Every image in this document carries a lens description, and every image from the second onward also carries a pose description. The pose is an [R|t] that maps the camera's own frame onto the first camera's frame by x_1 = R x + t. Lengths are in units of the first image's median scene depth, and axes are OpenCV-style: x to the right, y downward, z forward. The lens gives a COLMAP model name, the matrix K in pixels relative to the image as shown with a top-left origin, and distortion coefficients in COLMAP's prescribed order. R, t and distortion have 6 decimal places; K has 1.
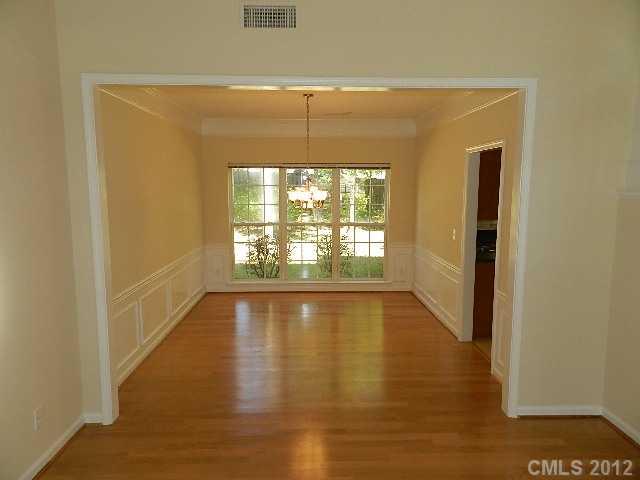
lens RADIAL K [[435.1, 0, 318.6], [0, 435.1, 235.8], [0, 0, 1]] dist [0.008441, 0.001831]
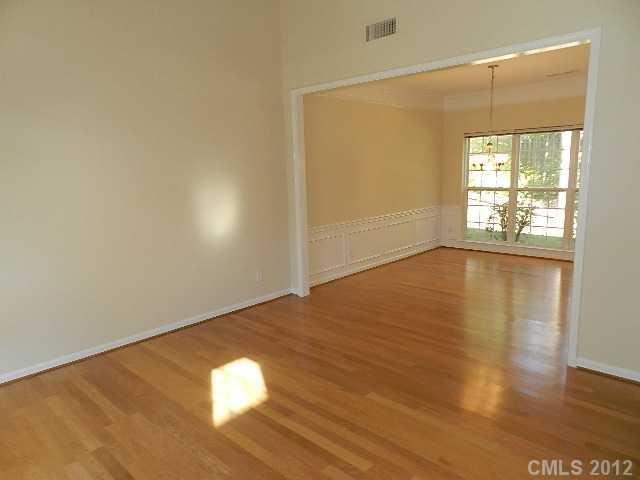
lens RADIAL K [[435.1, 0, 324.0], [0, 435.1, 244.3], [0, 0, 1]] dist [0.008441, 0.001831]
pose [[0.712099, 0.099381, -0.695010, 0.477084], [-0.045879, 0.994402, 0.095185, 0.036690], [0.700579, -0.035895, 0.712672, -0.093320]]
